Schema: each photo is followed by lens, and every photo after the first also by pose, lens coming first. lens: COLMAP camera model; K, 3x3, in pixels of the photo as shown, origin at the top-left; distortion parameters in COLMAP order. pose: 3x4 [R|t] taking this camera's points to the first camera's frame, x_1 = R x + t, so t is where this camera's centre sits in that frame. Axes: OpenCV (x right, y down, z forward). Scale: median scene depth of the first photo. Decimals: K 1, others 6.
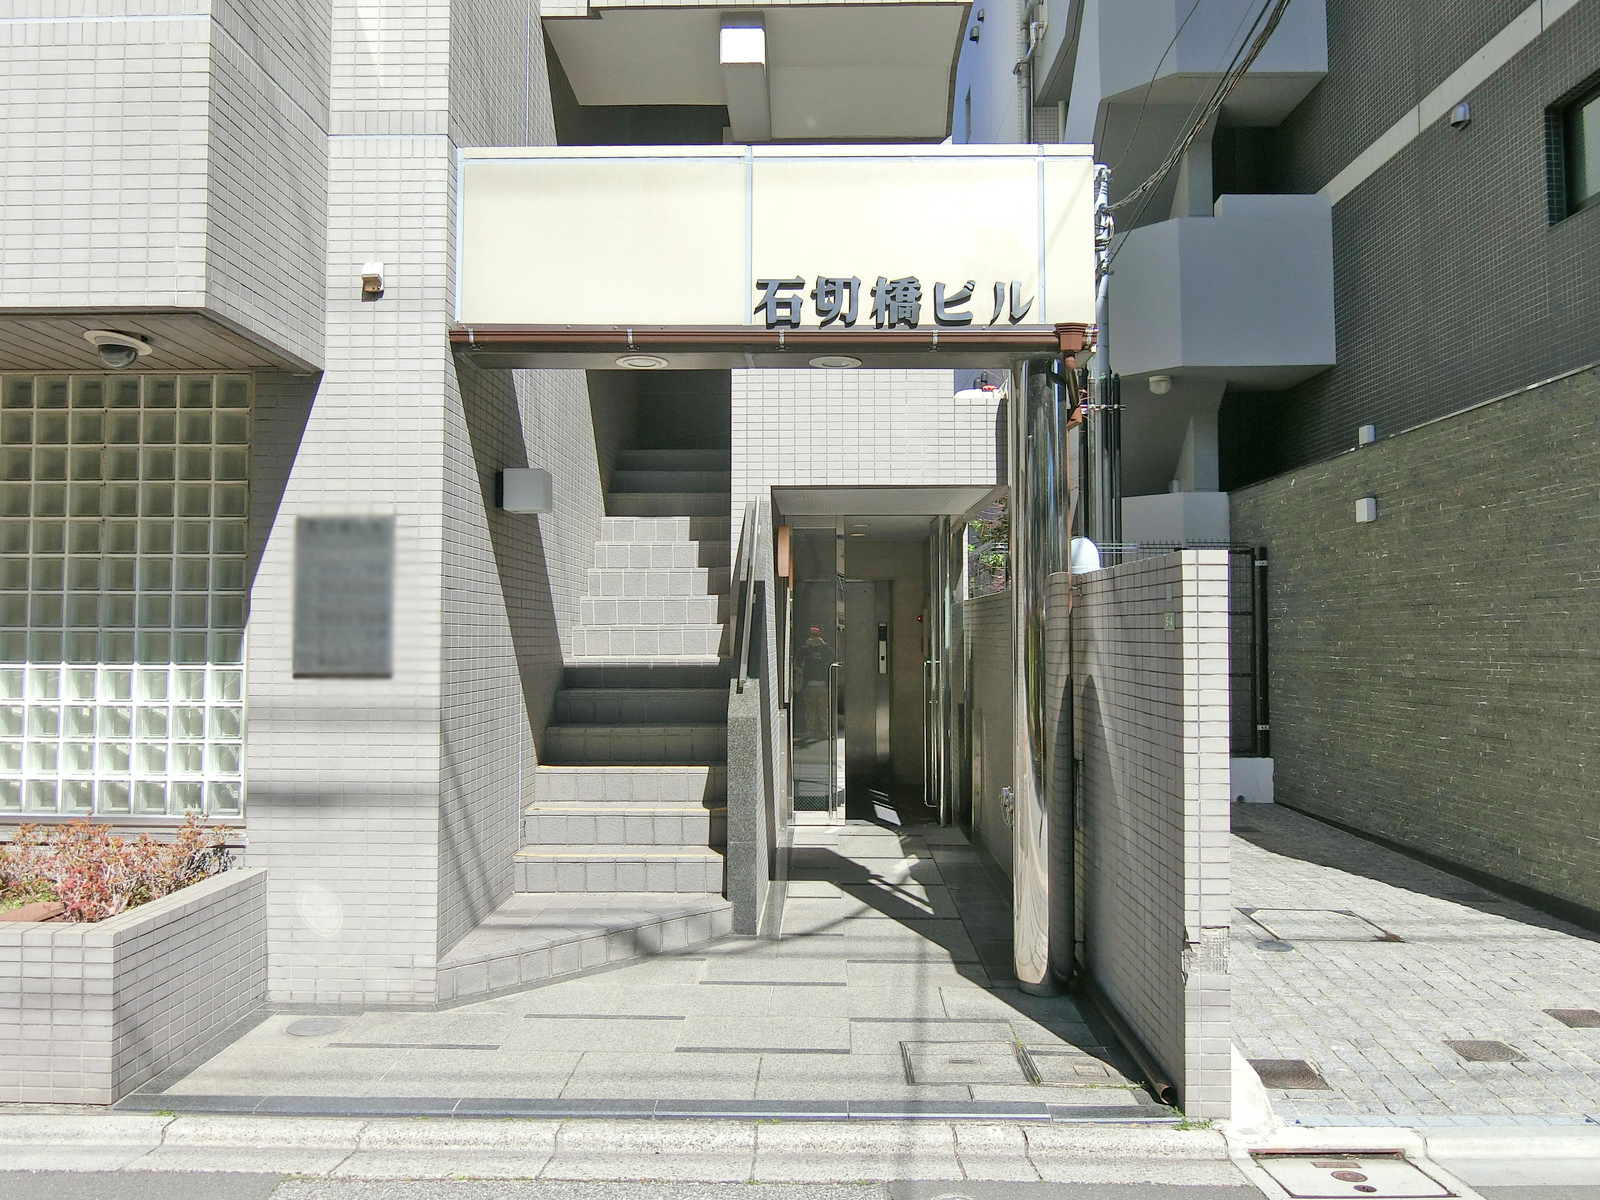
lens RADIAL K [[1269.8, 0, 800.1], [0, 1269.8, 594.0], [0, 0, 1]] dist [0.012399, -0.005984]
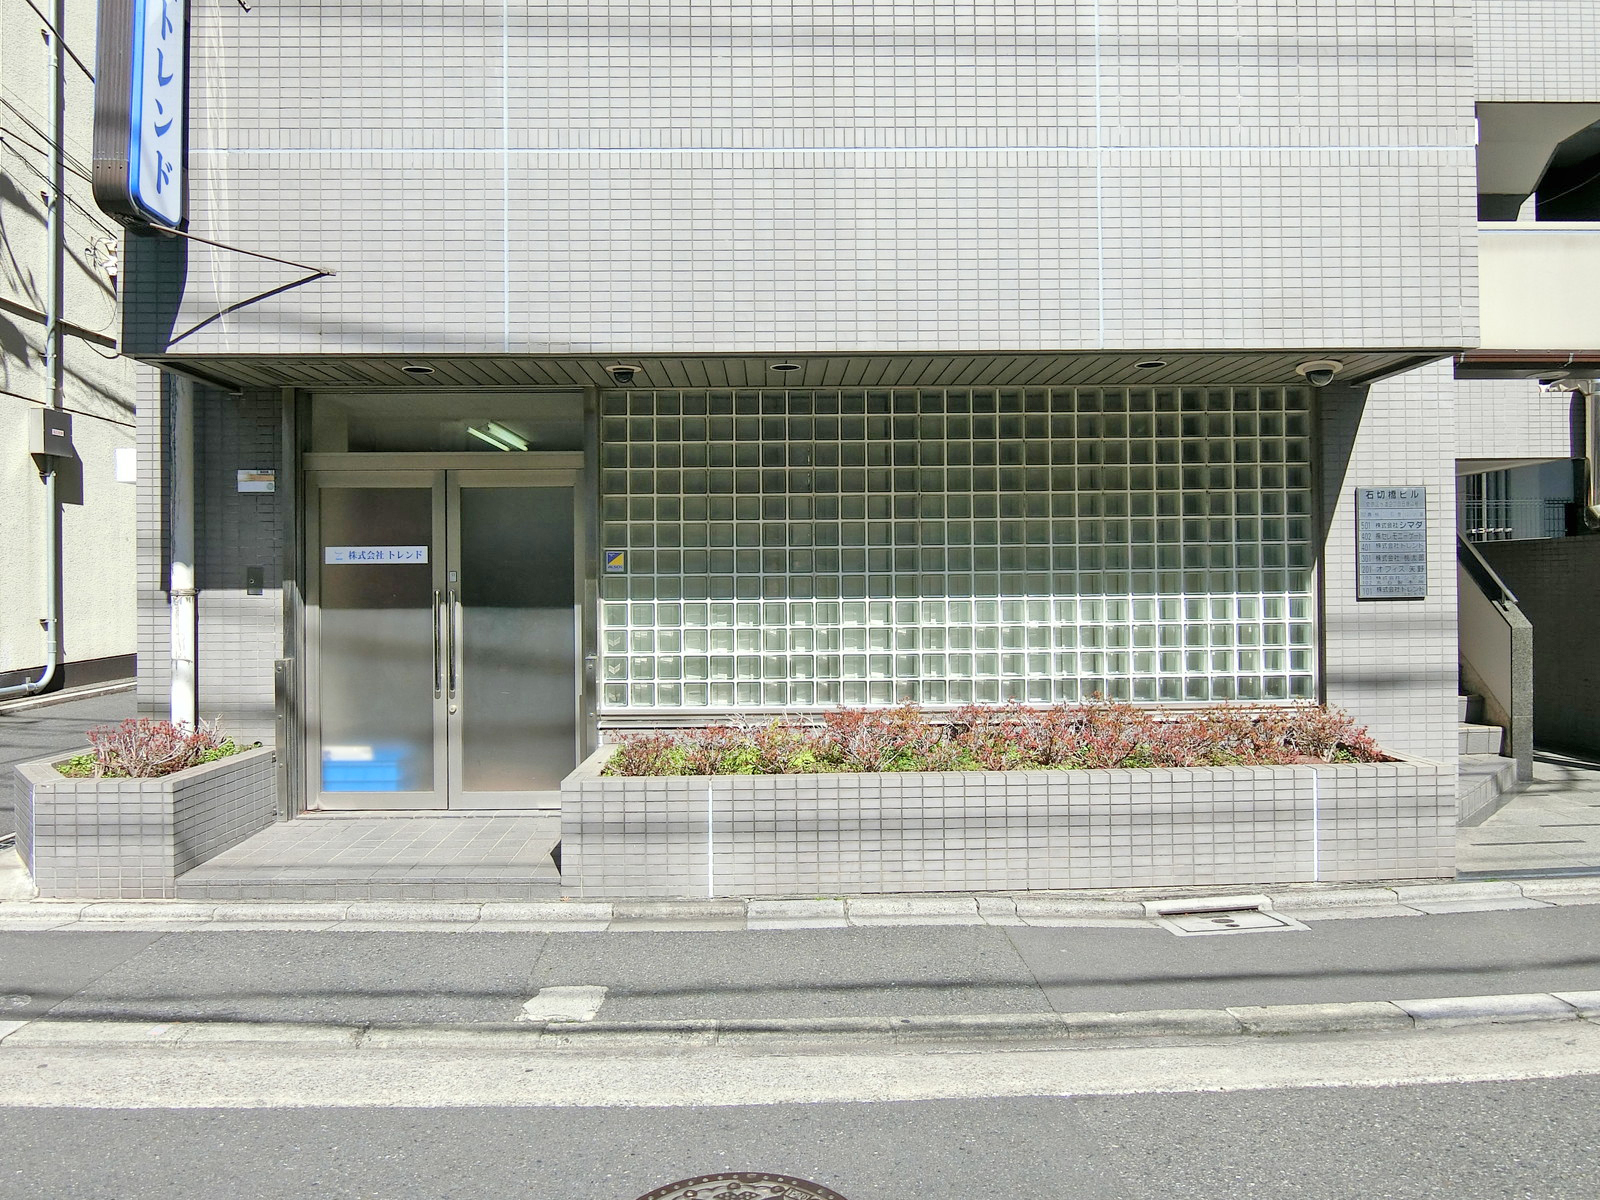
lens RADIAL K [[1099.5, 0, 797.6], [0, 1099.5, 602.5], [0, 0, 1]] dist [-0.026322, -0.004579]
pose [[0.998512, -0.017839, 0.051528, -0.751777], [0.014911, 0.998282, 0.056669, -0.007612], [-0.052451, -0.055816, 0.997062, -0.130704]]
